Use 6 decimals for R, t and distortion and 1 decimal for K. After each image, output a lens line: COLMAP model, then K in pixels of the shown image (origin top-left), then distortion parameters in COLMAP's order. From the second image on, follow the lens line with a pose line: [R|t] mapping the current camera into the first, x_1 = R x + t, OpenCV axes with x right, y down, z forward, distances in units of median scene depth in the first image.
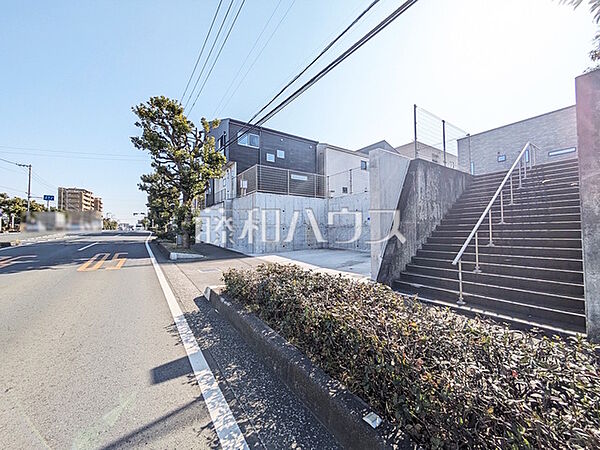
lens RADIAL K [[238.5, 0, 299.6], [0, 238.5, 226.2], [0, 0, 1]] dist [0.003596, 0.000720]
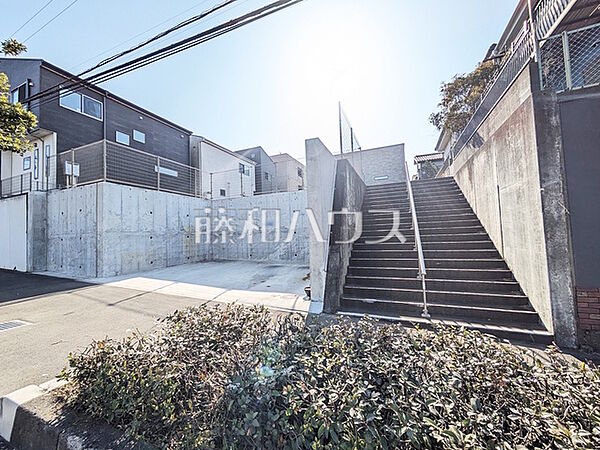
lens RADIAL K [[238.5, 0, 299.6], [0, 238.5, 226.2], [0, 0, 1]] dist [0.003596, 0.000720]
pose [[0.845475, 0.007381, 0.533964, -0.060475], [0.008428, 0.999595, -0.027163, 0.000320], [-0.533948, 0.027466, 0.845071, 0.132450]]
